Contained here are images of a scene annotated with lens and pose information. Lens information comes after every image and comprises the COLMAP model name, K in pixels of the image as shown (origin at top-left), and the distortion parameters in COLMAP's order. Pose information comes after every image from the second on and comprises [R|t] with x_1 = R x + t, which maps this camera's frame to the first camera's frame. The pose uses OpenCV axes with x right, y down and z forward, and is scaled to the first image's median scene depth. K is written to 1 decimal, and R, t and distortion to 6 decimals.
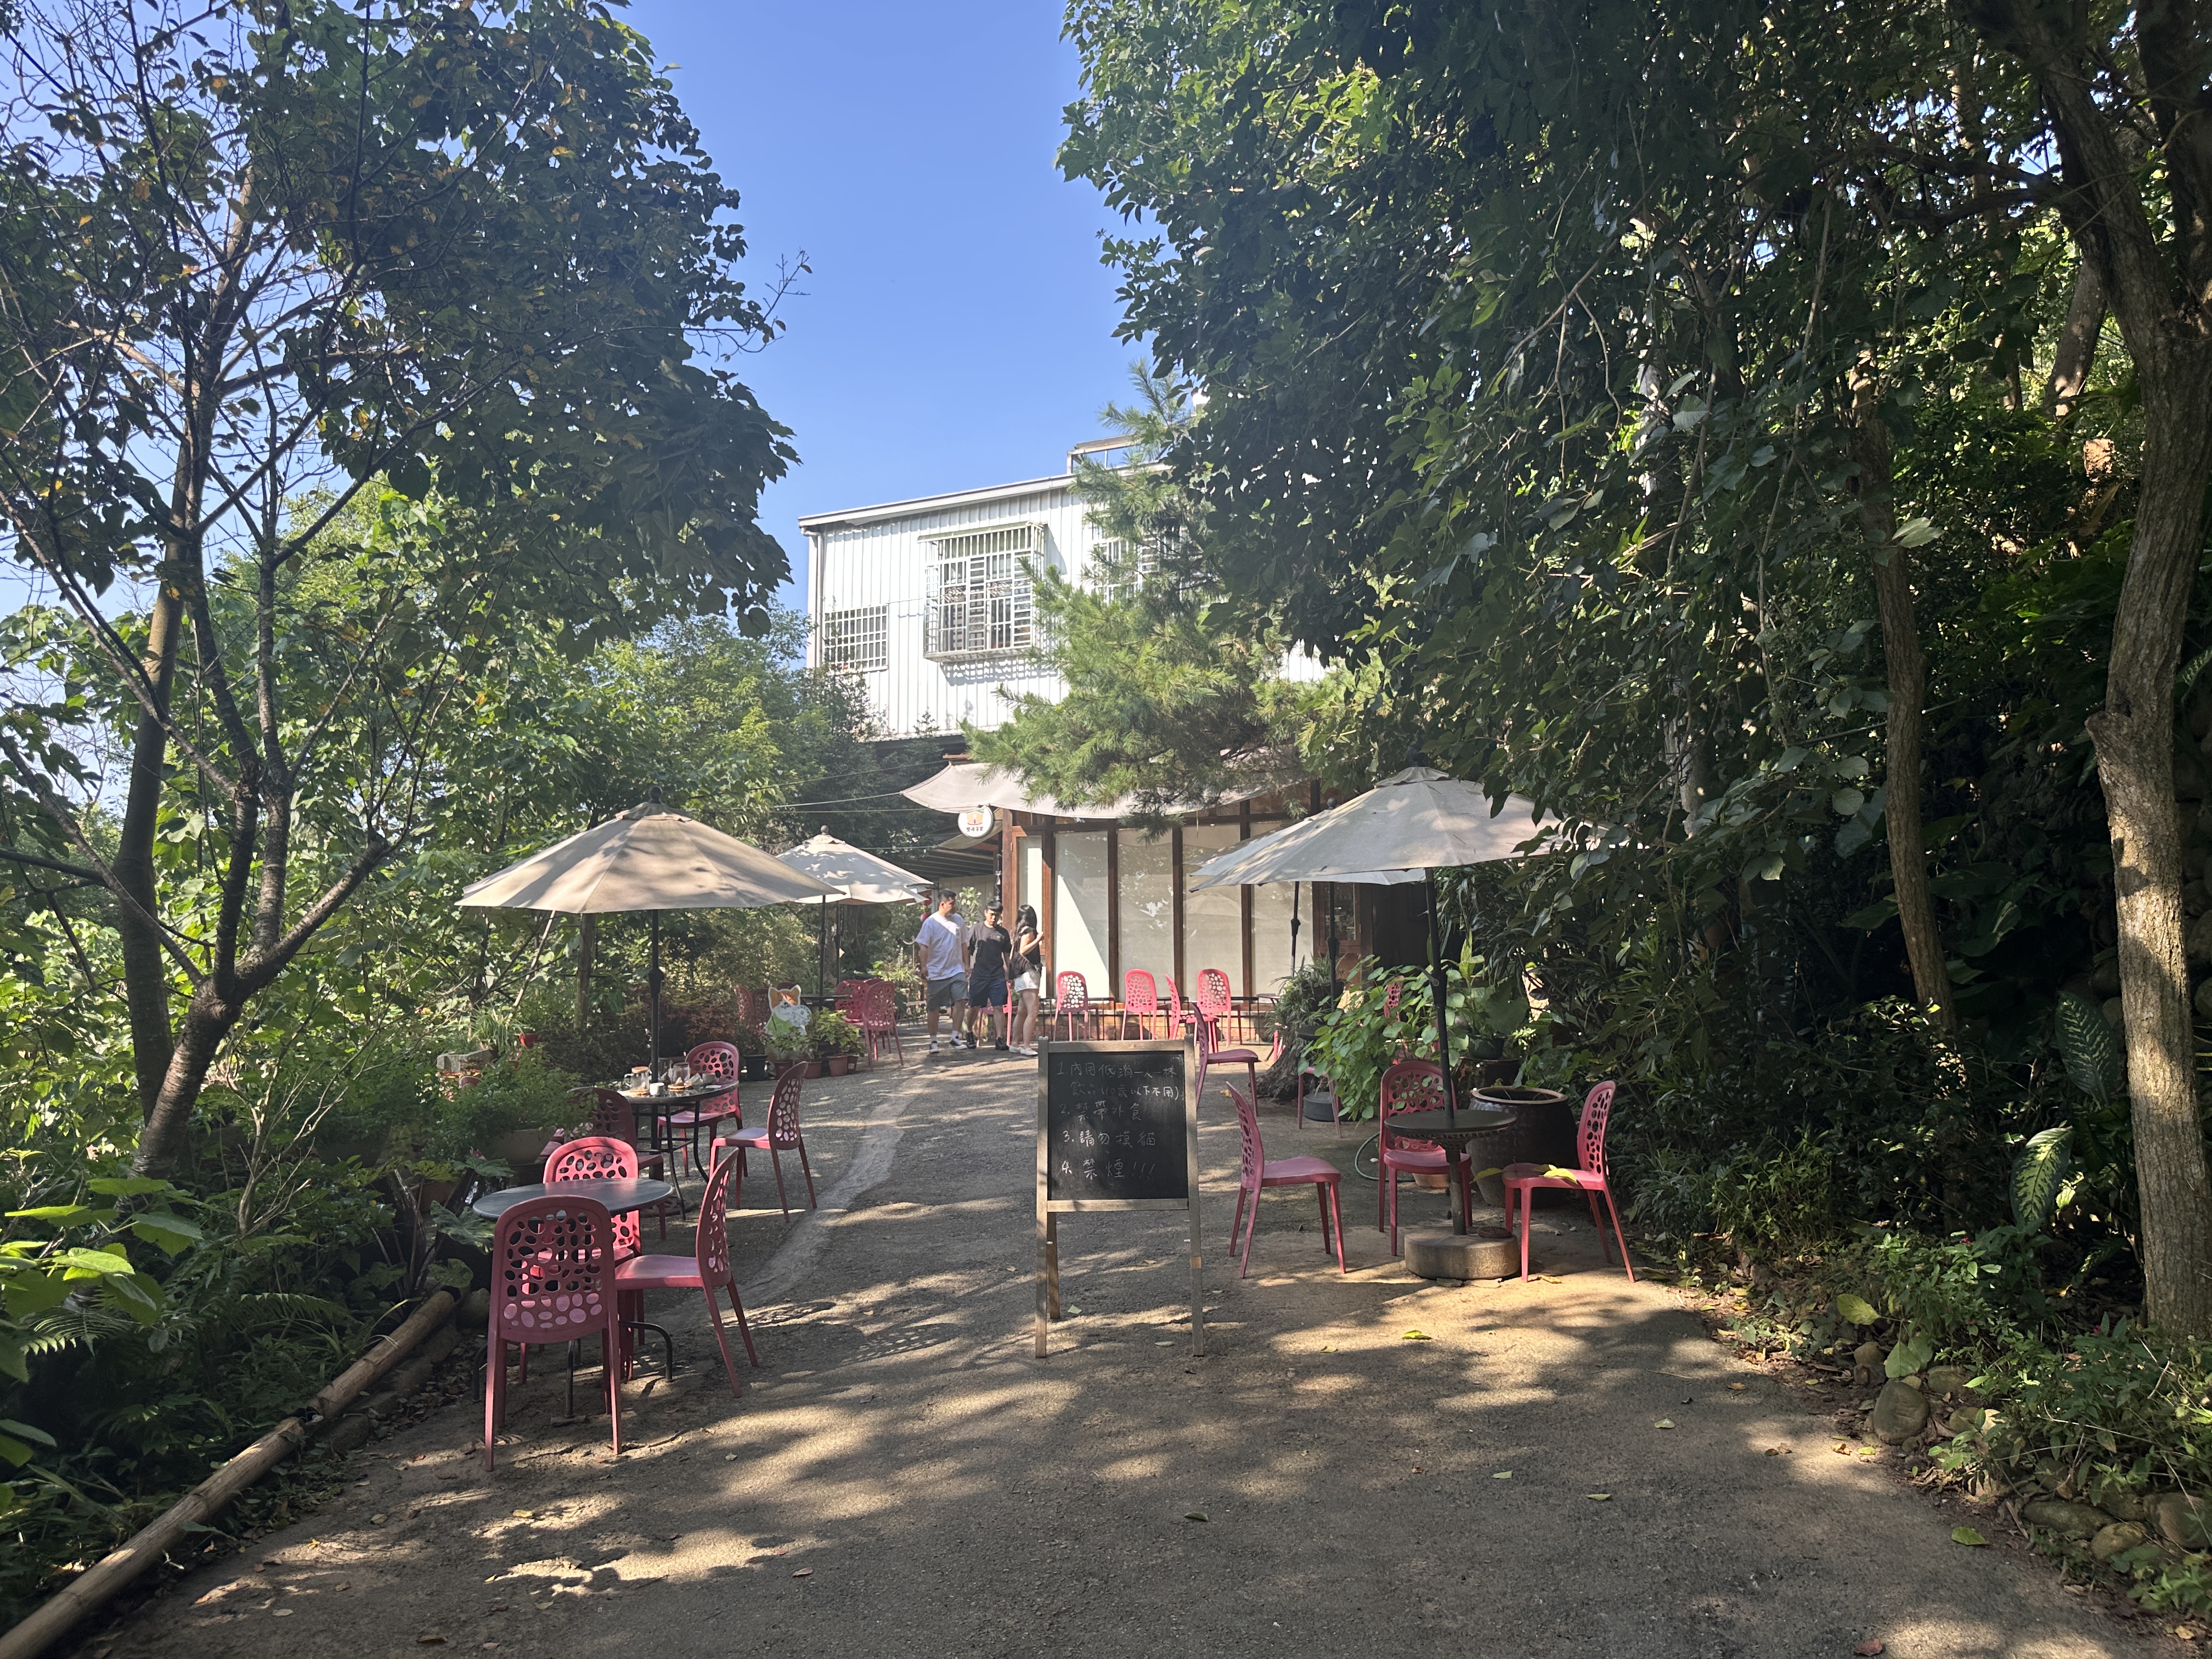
lens RADIAL K [[1543.9, 0, 1116.3], [0, 1543.9, 824.1], [0, 0, 1]] dist [0.065355, 0.000683]
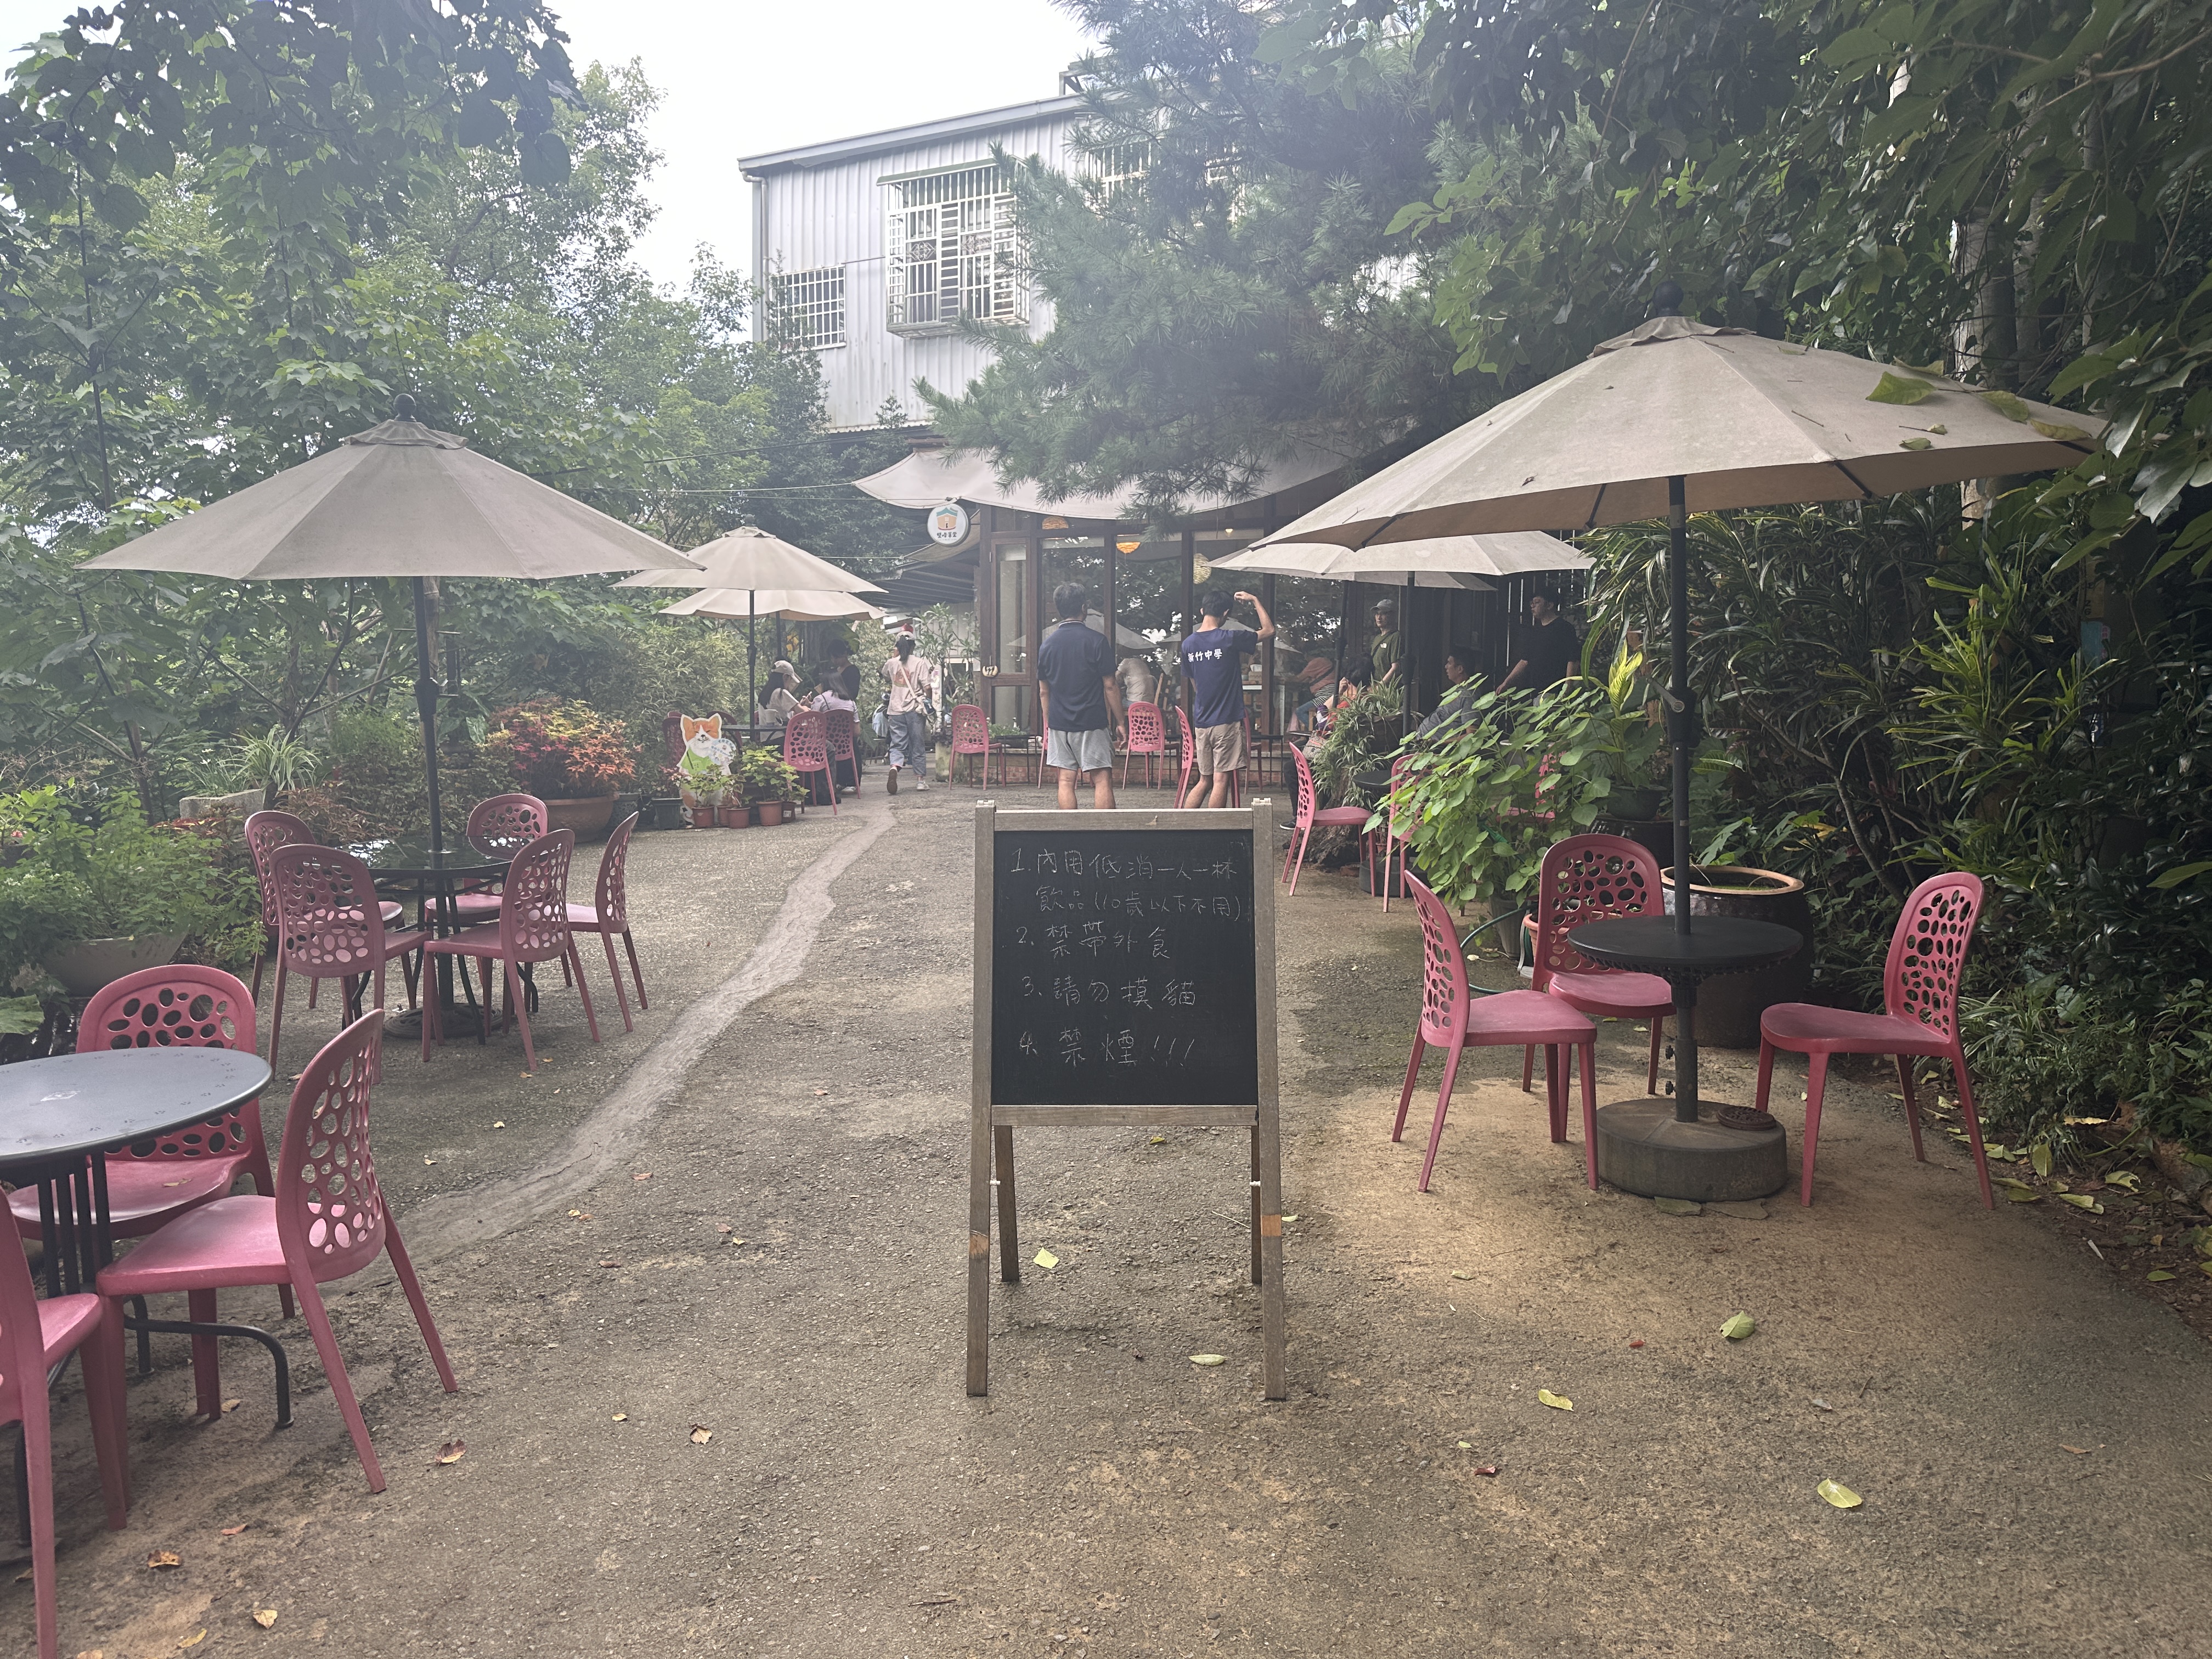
lens RADIAL K [[1543.9, 0, 1108.7], [0, 1543.9, 829.4], [0, 0, 1]] dist [0.065355, 0.000683]
pose [[0.999959, 0.009044, -0.000696, -0.001073], [-0.008793, 0.985287, 0.170680, 0.015665], [0.002229, -0.170667, 0.985326, 0.129234]]
